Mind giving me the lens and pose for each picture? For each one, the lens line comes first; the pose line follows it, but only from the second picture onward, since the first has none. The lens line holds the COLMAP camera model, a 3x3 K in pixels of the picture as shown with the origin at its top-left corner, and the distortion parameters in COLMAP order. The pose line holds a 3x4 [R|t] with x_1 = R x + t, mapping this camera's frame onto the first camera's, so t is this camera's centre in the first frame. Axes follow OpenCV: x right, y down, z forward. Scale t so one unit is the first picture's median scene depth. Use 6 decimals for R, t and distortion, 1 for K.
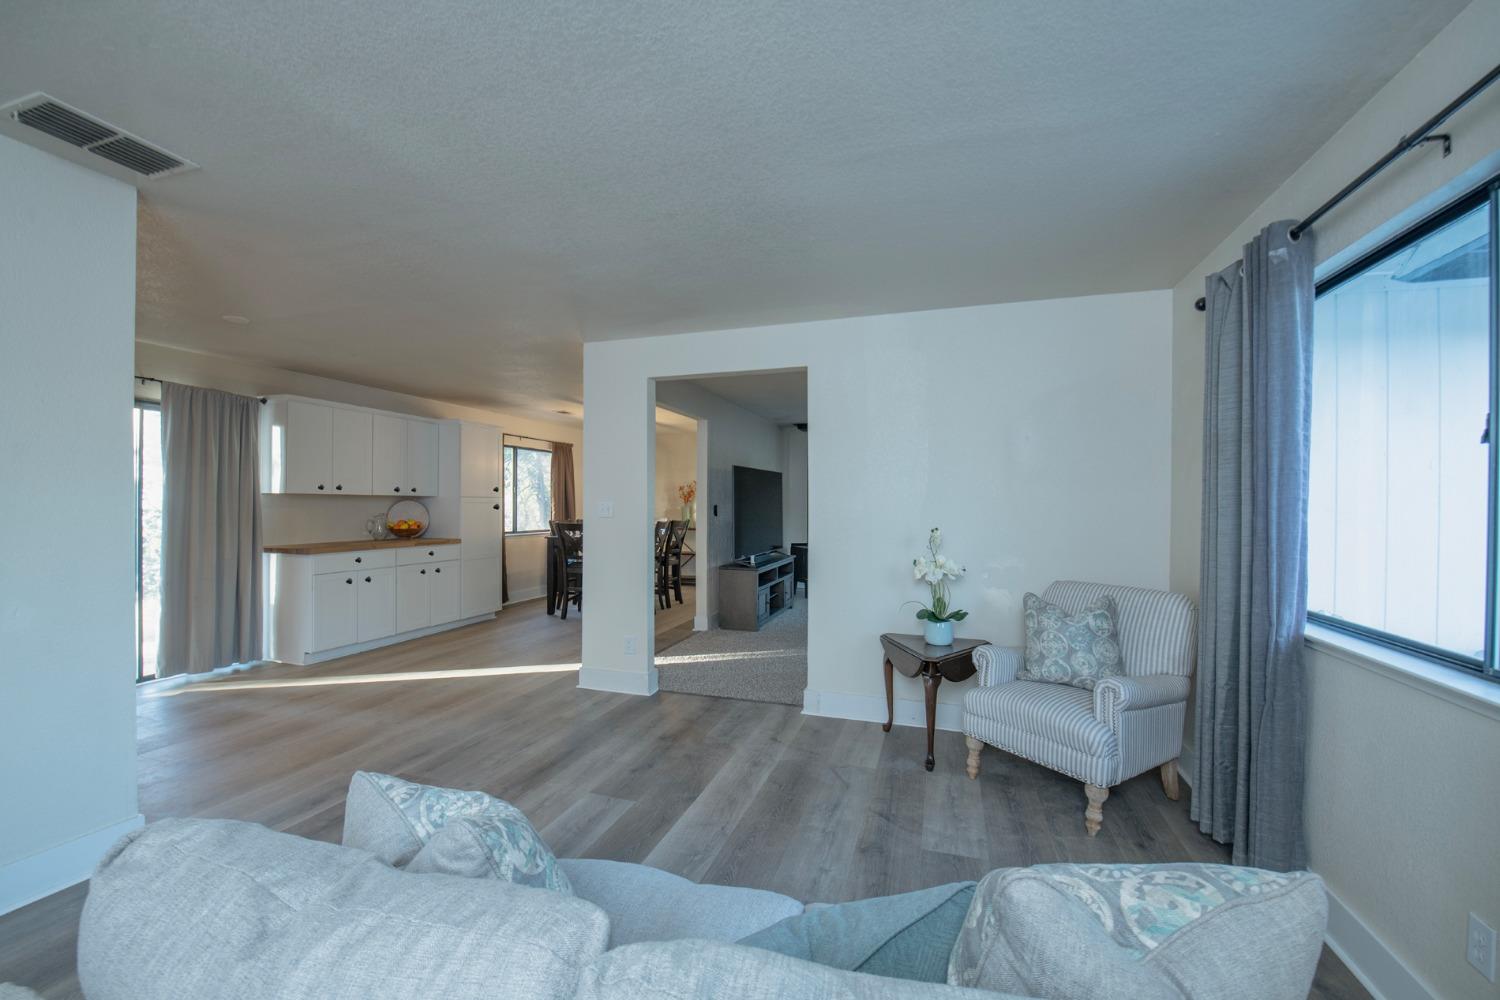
lens RADIAL K [[623.2, 0, 735.3], [0, 623.2, 493.3], [0, 0, 1]] dist [-0.011215, -0.001483]
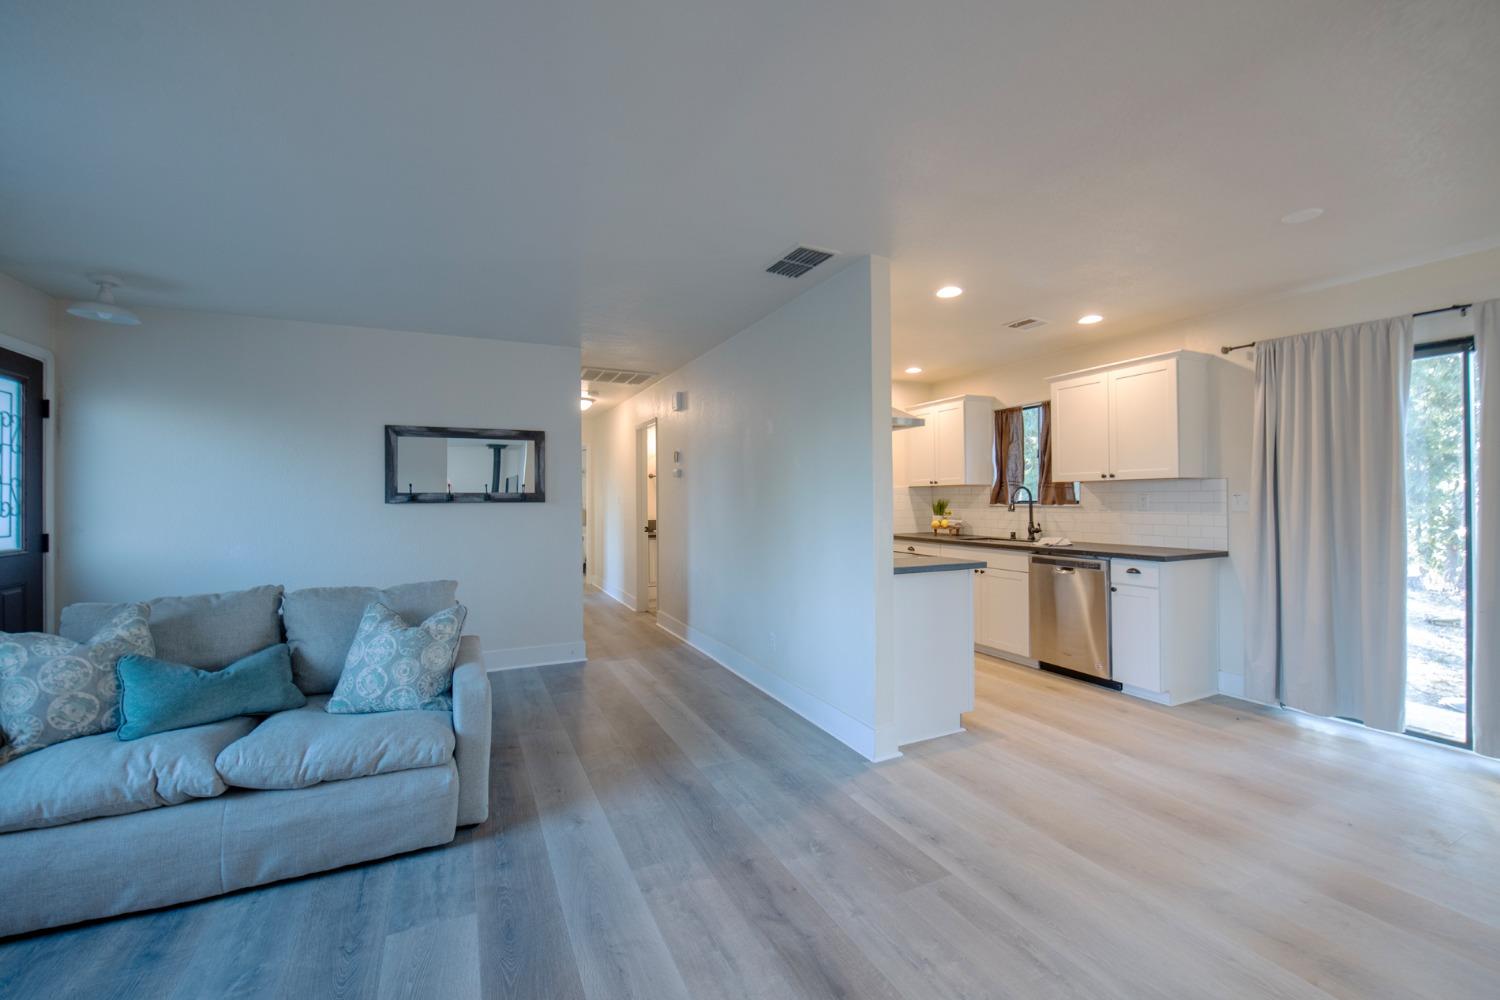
lens RADIAL K [[623.2, 0, 761.7], [0, 623.2, 499.2], [0, 0, 1]] dist [-0.011215, -0.001483]
pose [[-0.714201, 0.001824, -0.699938, 0.093927], [0.011993, 0.999882, -0.009632, 0.026191], [0.699838, -0.015274, -0.714139, 1.176337]]
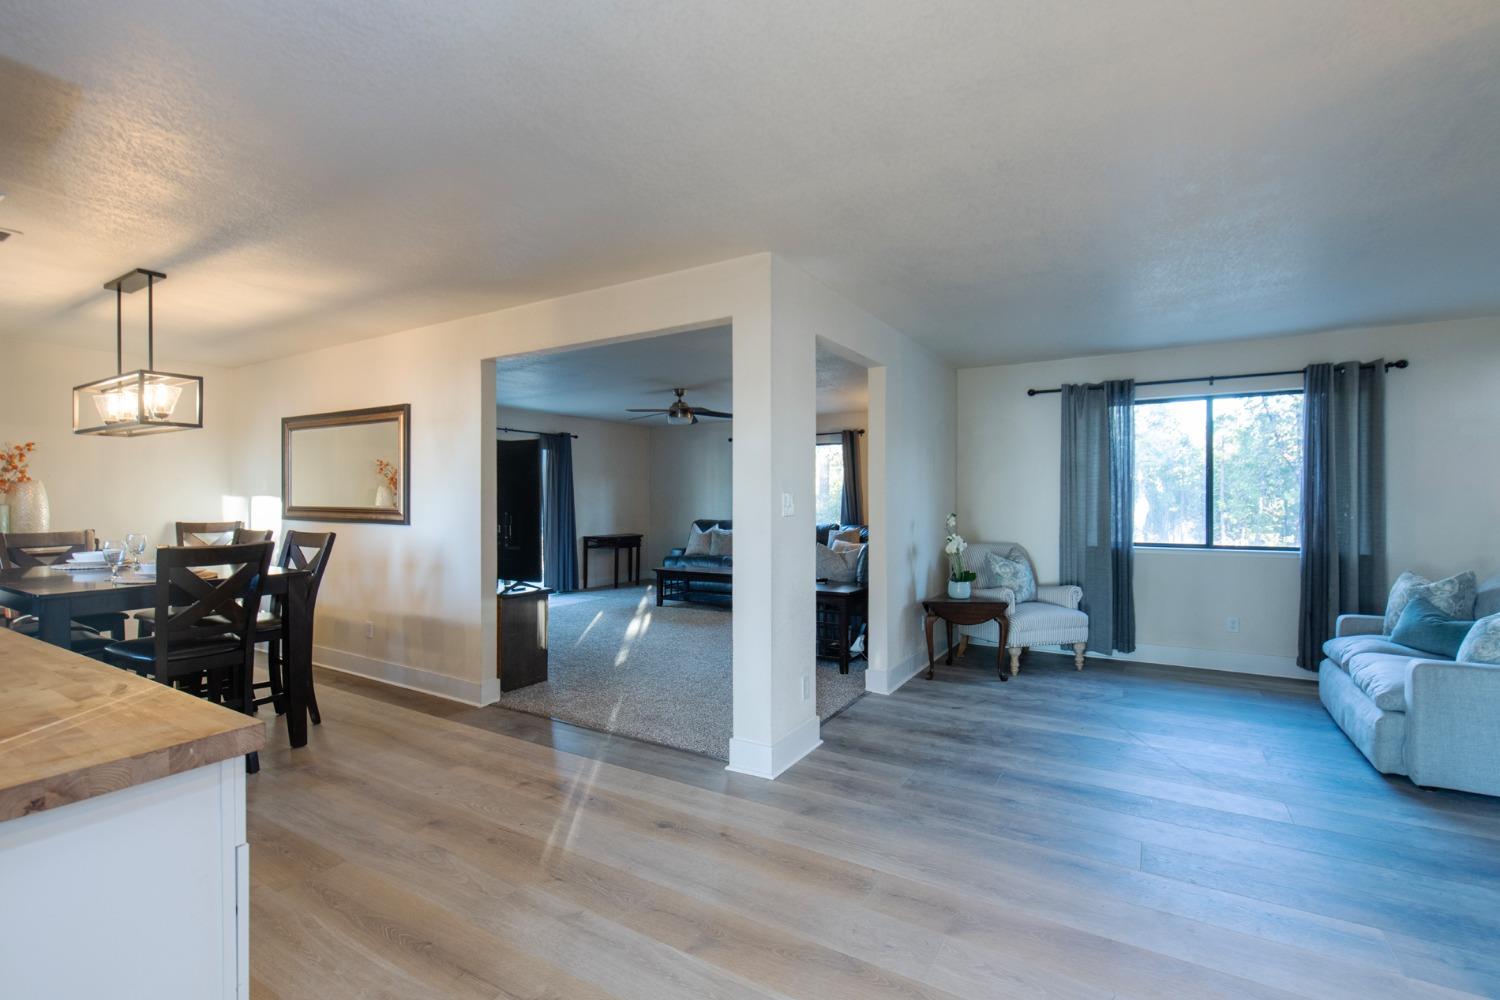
lens RADIAL K [[696.7, 0, 740.9], [0, 696.7, 500.1], [0, 0, 1]] dist [-0.024666, -0.000414]
pose [[0.212100, -0.006703, 0.977225, -1.227720], [-0.015945, 0.999820, 0.010319, 0.017367], [-0.977118, -0.017771, 0.211955, 1.118309]]
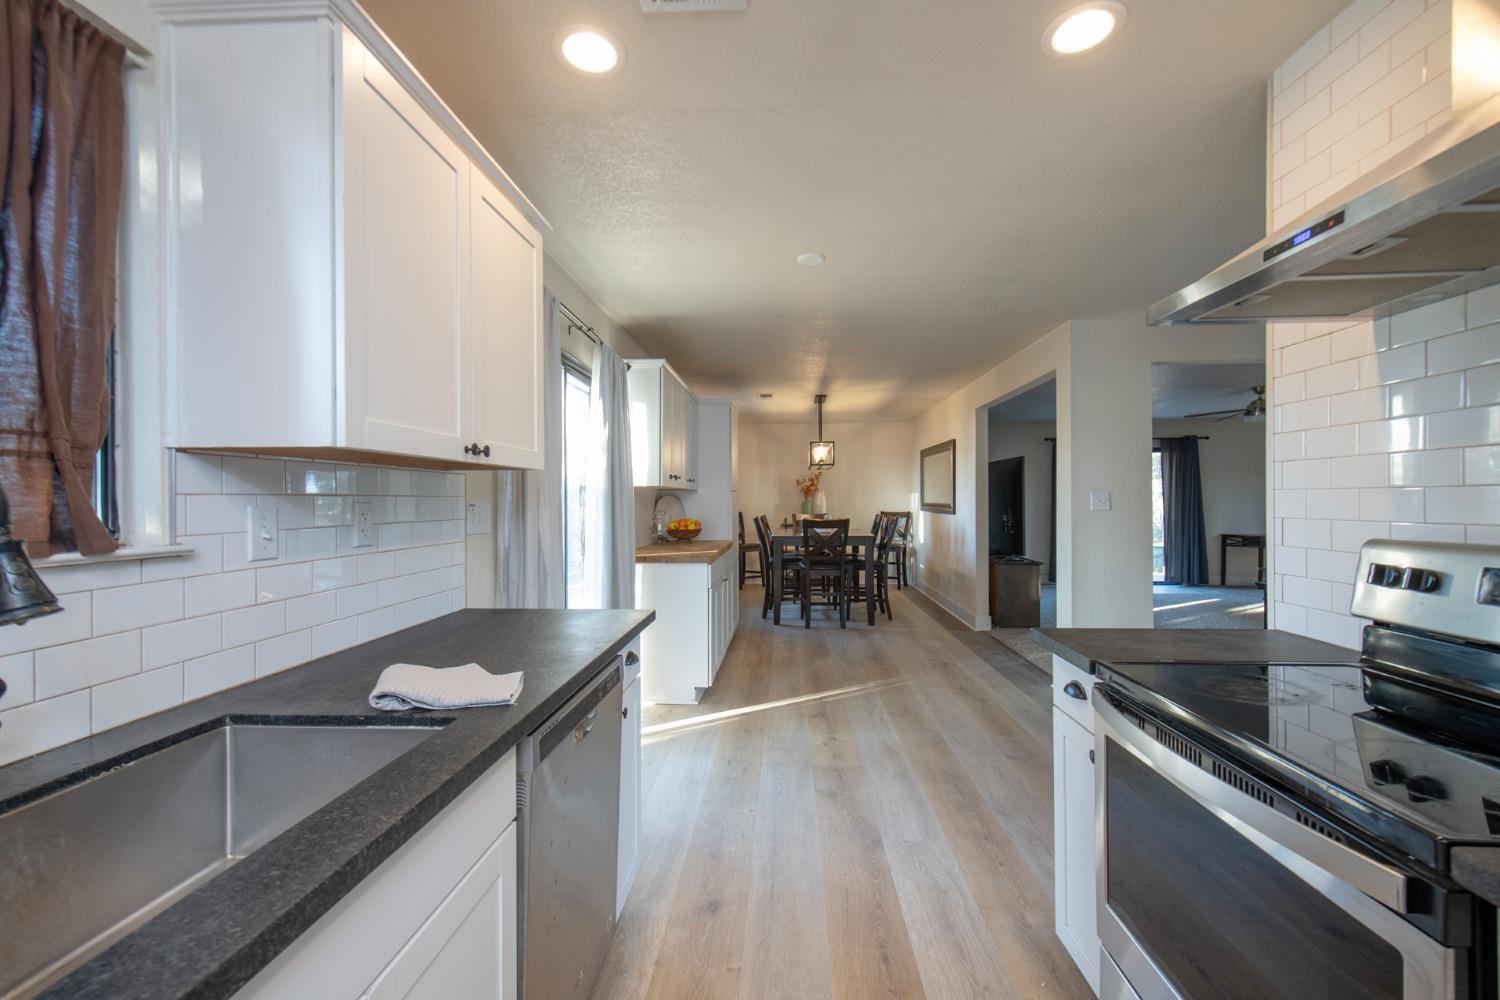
lens RADIAL K [[623.2, 0, 725.9], [0, 623.2, 500.4], [0, 0, 1]] dist [-0.011215, -0.001483]
pose [[0.970313, -0.009730, 0.241656, -1.215381], [0.005246, 0.999802, 0.019192, 0.004474], [-0.241795, -0.017355, 0.970172, 0.310331]]
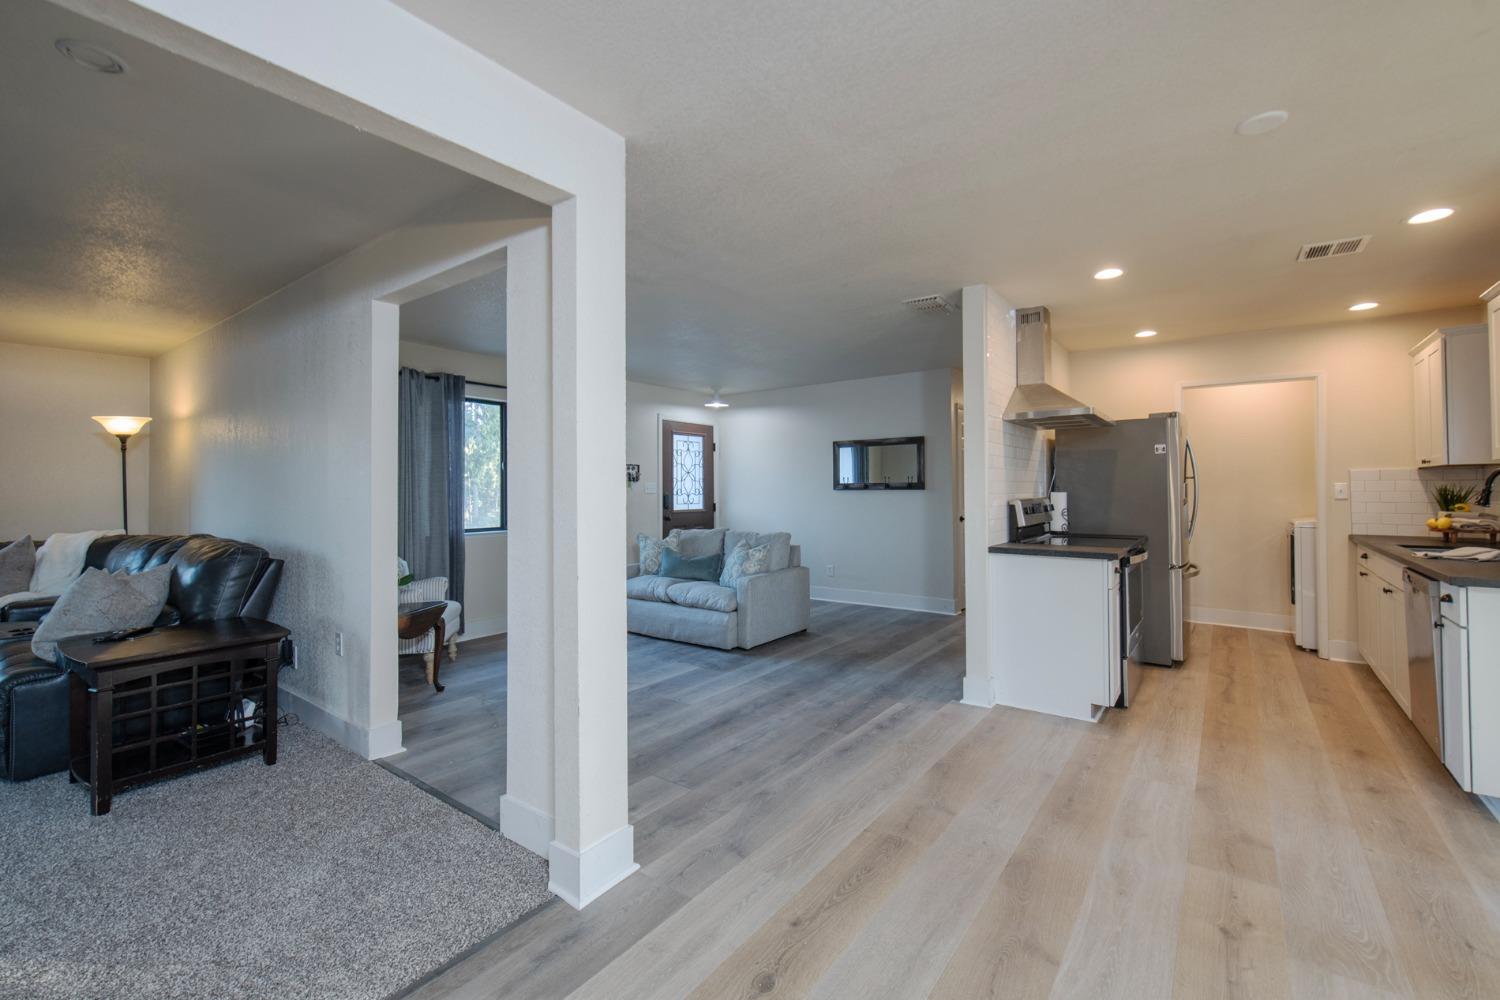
lens RADIAL K [[623.2, 0, 724.0], [0, 623.2, 475.5], [0, 0, 1]] dist [-0.011215, -0.001483]
pose [[-0.942961, 0.009166, 0.332778, -0.605788], [-0.001573, 0.999487, -0.031988, 0.032654], [-0.332900, -0.030687, -0.942463, 1.819855]]
